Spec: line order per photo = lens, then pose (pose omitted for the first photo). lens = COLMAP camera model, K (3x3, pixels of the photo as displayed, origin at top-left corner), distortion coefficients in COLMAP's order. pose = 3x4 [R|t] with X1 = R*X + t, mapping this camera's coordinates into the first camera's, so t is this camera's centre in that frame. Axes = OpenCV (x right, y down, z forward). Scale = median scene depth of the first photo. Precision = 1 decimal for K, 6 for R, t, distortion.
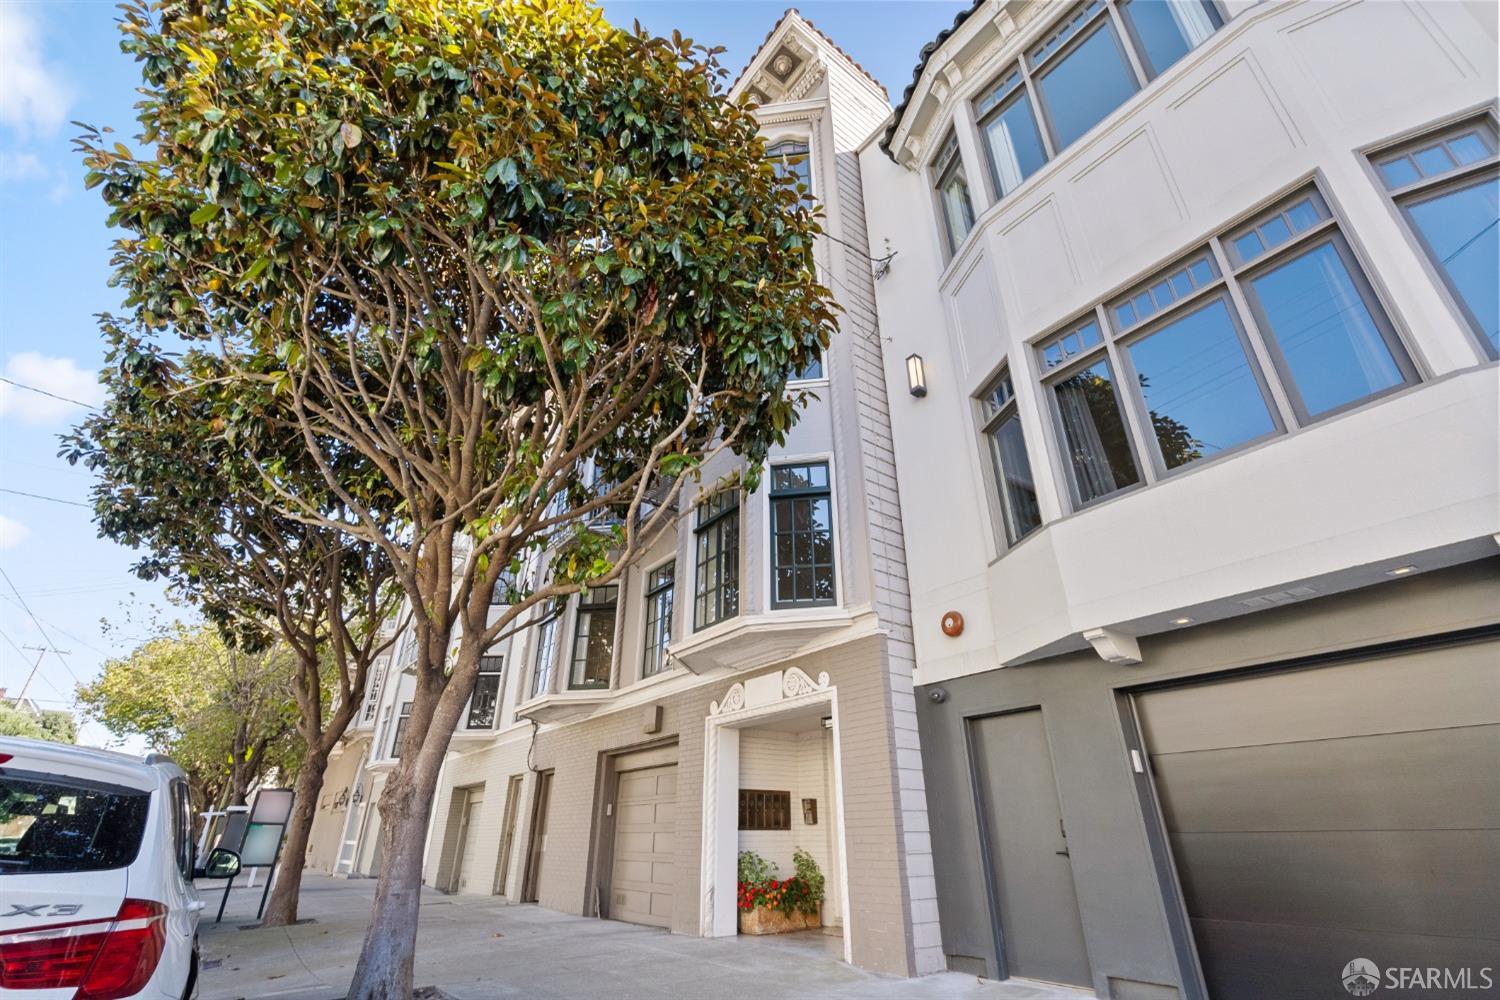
lens RADIAL K [[679.4, 0, 749.7], [0, 679.4, 498.4], [0, 0, 1]] dist [-0.002832, 0.000459]
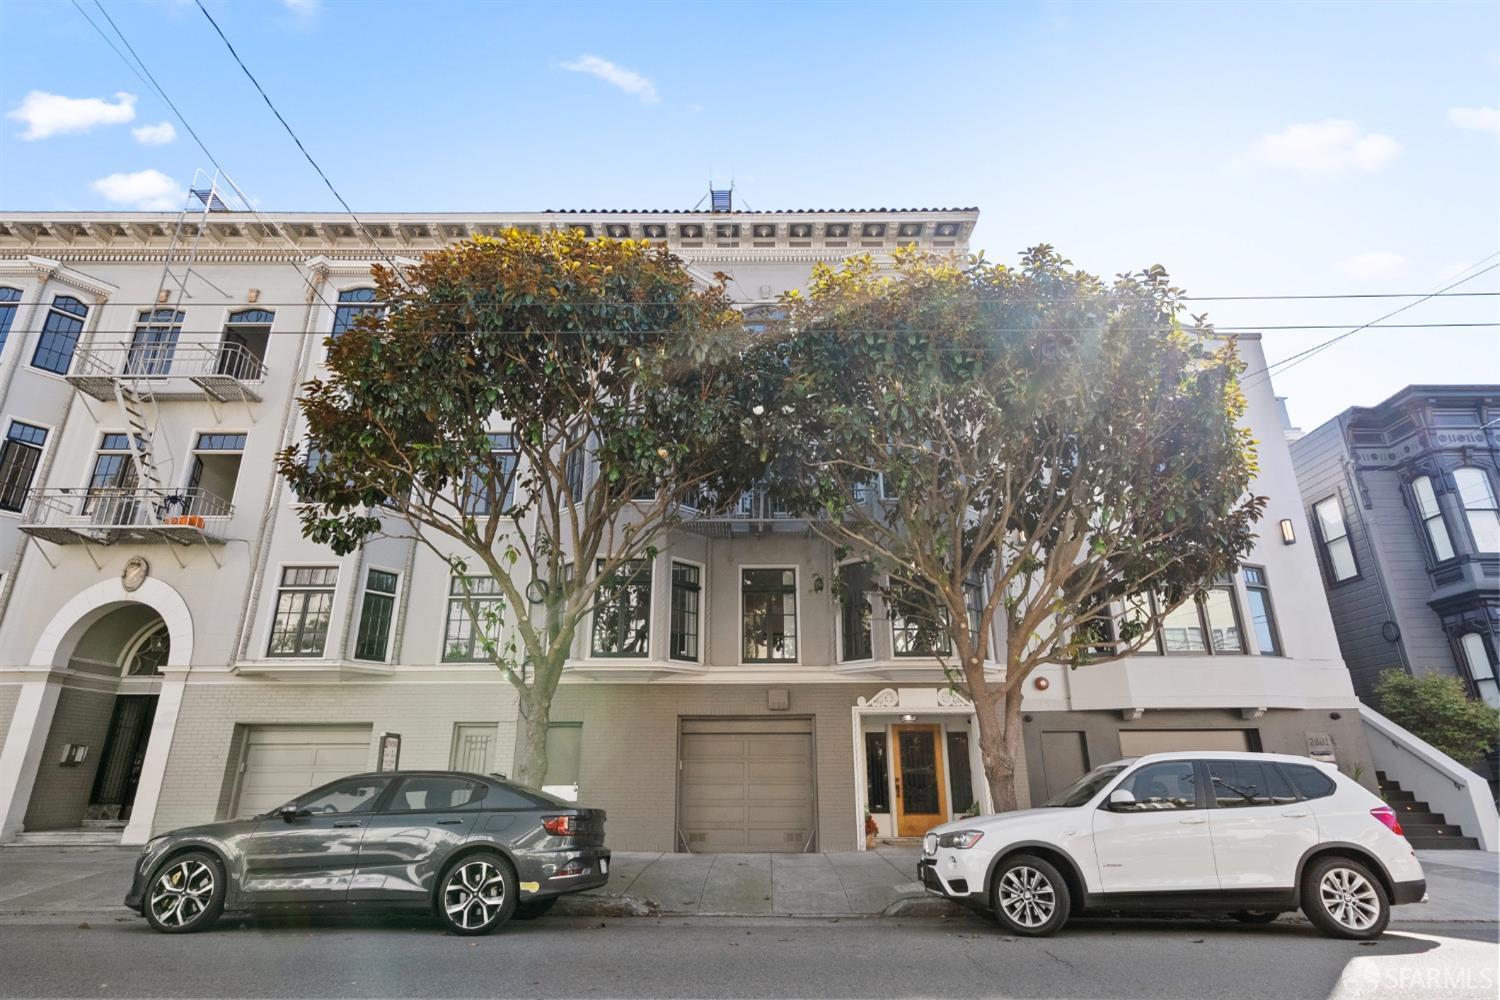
lens RADIAL K [[781.0, 0, 750.0], [0, 781.0, 500.0], [0, 0, 1]] dist [-0.001523, -0.000179]
pose [[0.596912, 0.270138, 0.755461, -1.617149], [-0.358424, 0.932211, -0.050139, 0.082656], [-0.717794, -0.240847, 0.653272, 0.202831]]
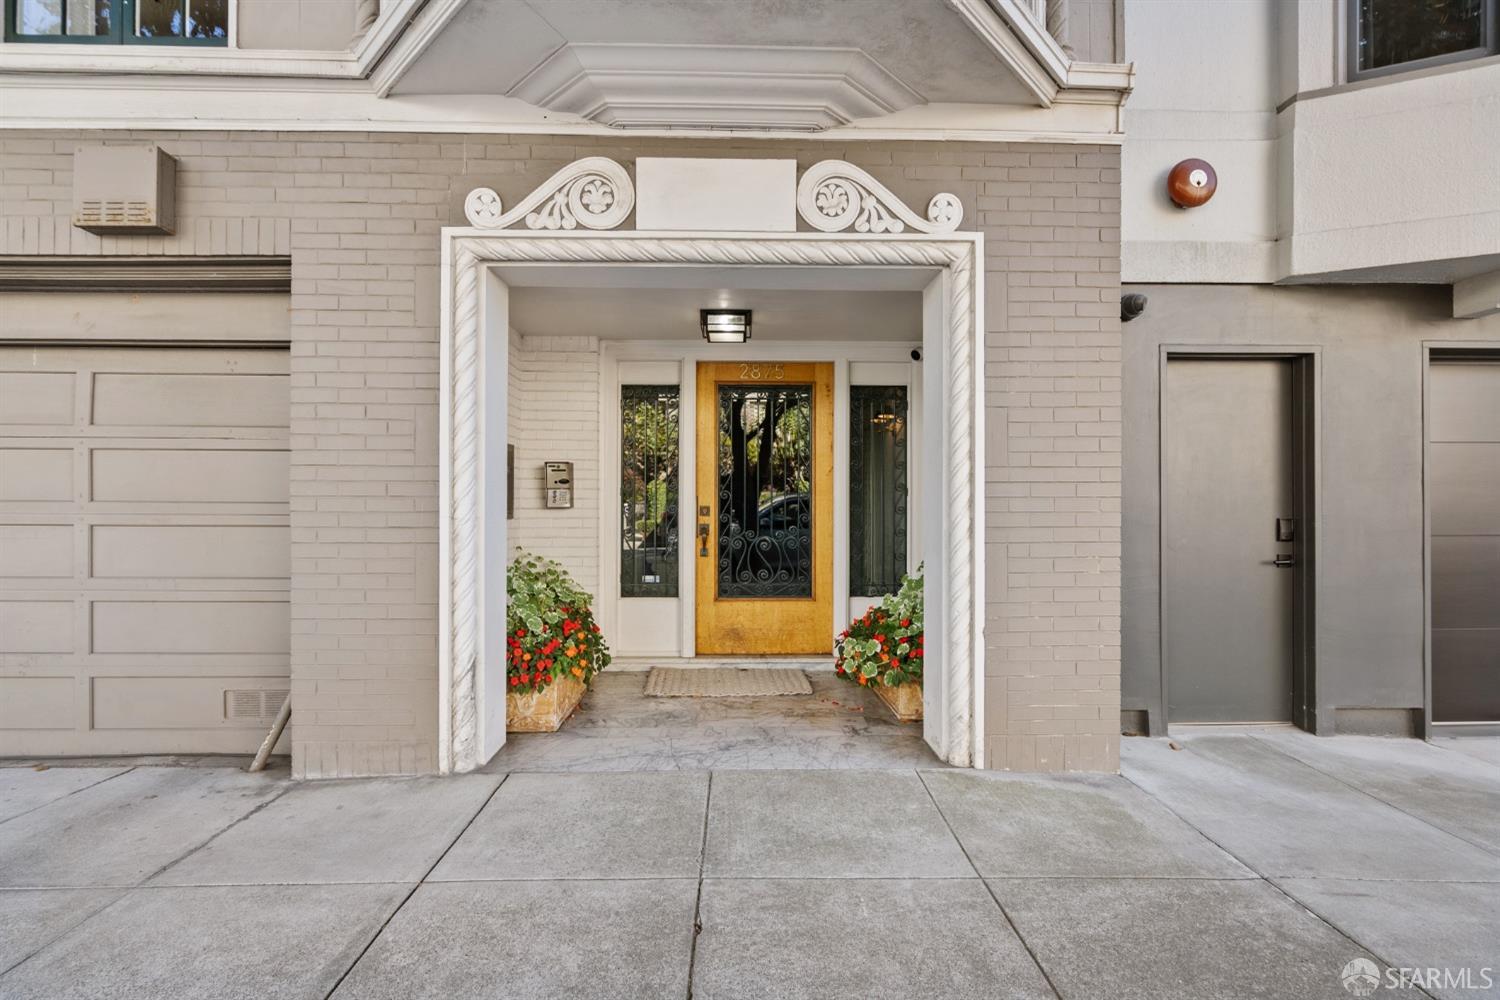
lens RADIAL K [[679.4, 0, 749.7], [0, 679.4, 498.4], [0, 0, 1]] dist [-0.002832, 0.000459]
pose [[0.574234, 0.009827, 0.818632, -0.267151], [-0.368334, 0.896113, 0.247613, 0.318005], [-0.731154, -0.443718, 0.518198, 0.682322]]
